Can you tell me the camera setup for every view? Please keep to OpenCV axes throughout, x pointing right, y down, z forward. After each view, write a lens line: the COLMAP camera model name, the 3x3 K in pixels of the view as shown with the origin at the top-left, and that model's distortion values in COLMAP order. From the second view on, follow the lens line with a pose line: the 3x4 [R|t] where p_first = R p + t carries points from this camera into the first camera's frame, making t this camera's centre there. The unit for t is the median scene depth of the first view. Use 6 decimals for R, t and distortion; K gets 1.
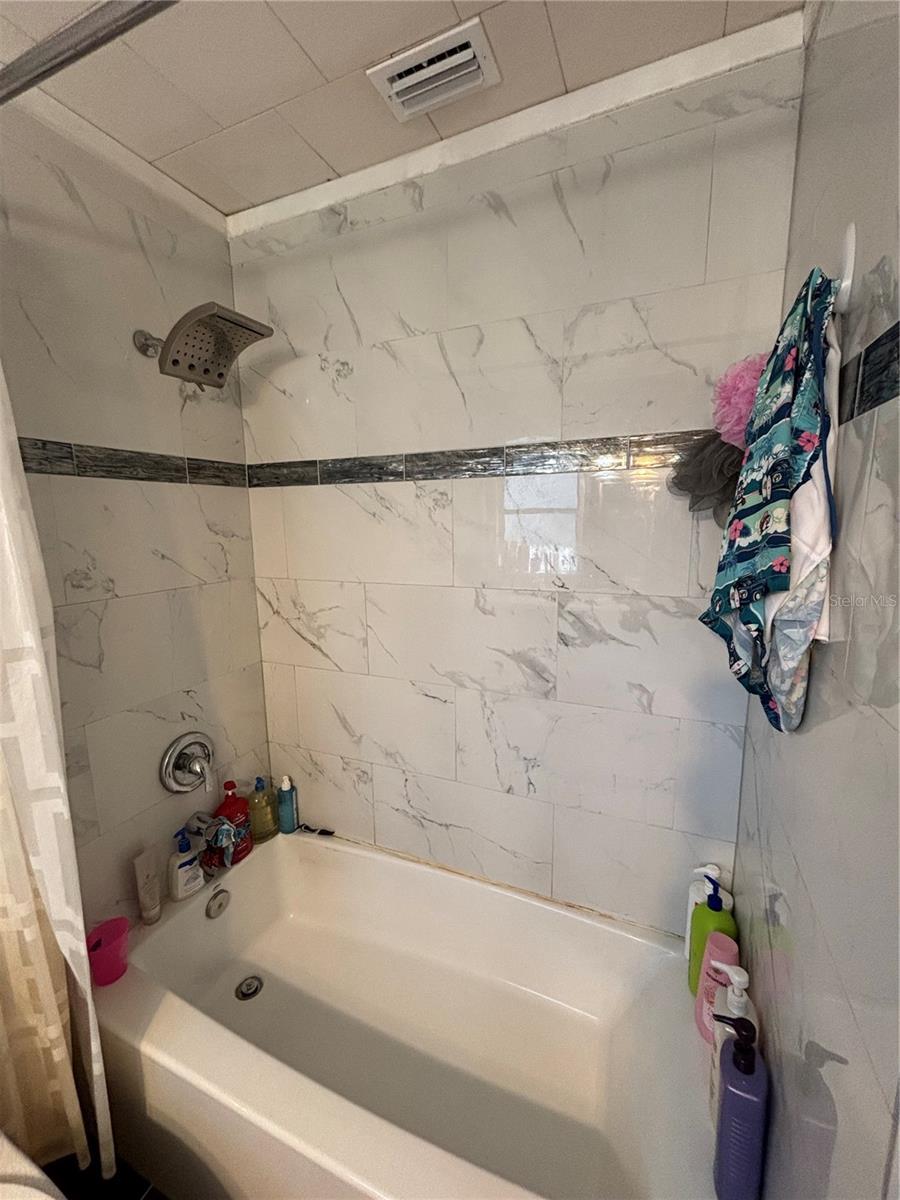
lens RADIAL K [[489.0, 0, 443.5], [0, 489.0, 598.7], [0, 0, 1]] dist [-0.002861, 0.002013]
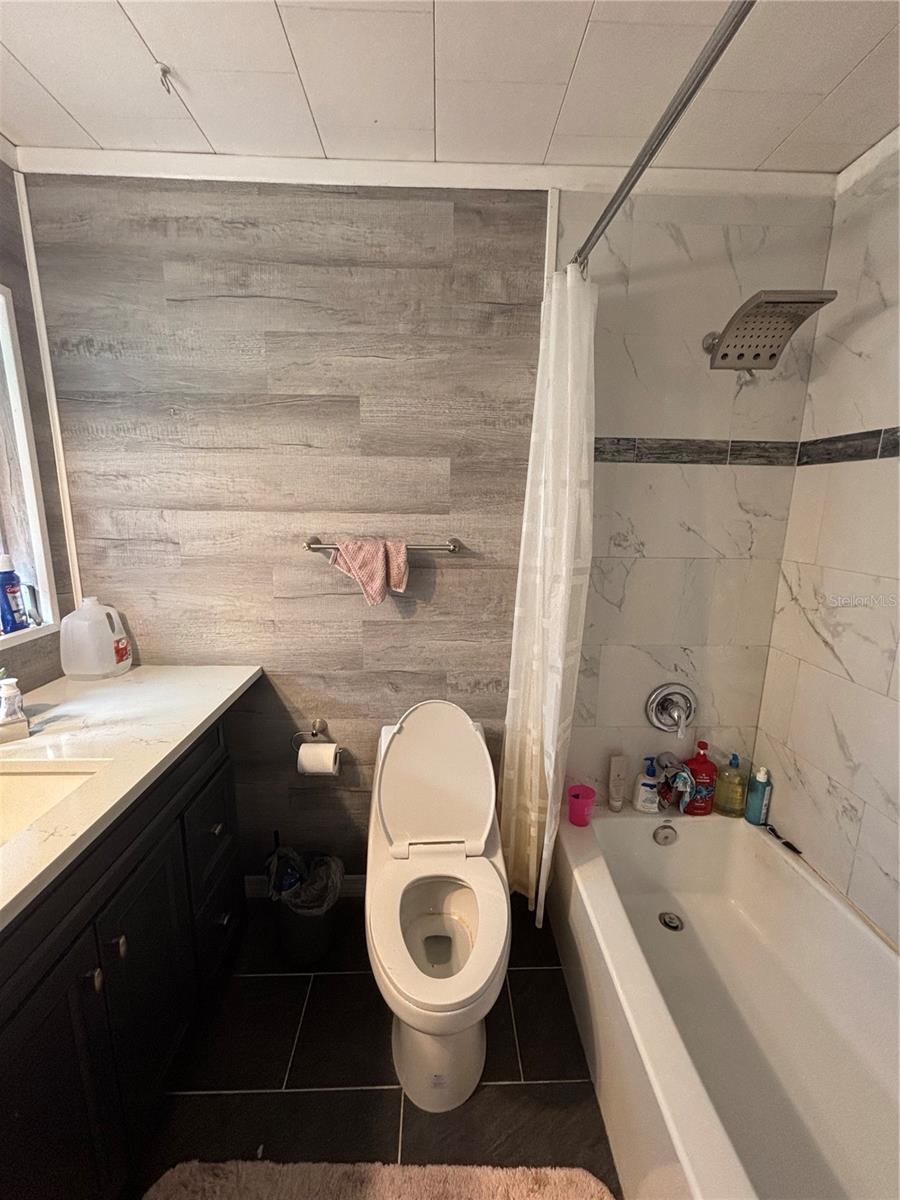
lens RADIAL K [[489.0, 0, 448.2], [0, 489.0, 601.2], [0, 0, 1]] dist [-0.002861, 0.002013]
pose [[0.427547, 0.202245, -0.881079, 0.223090], [-0.167686, 0.975481, 0.142543, 0.010442], [0.888304, 0.086801, 0.450978, -0.018821]]
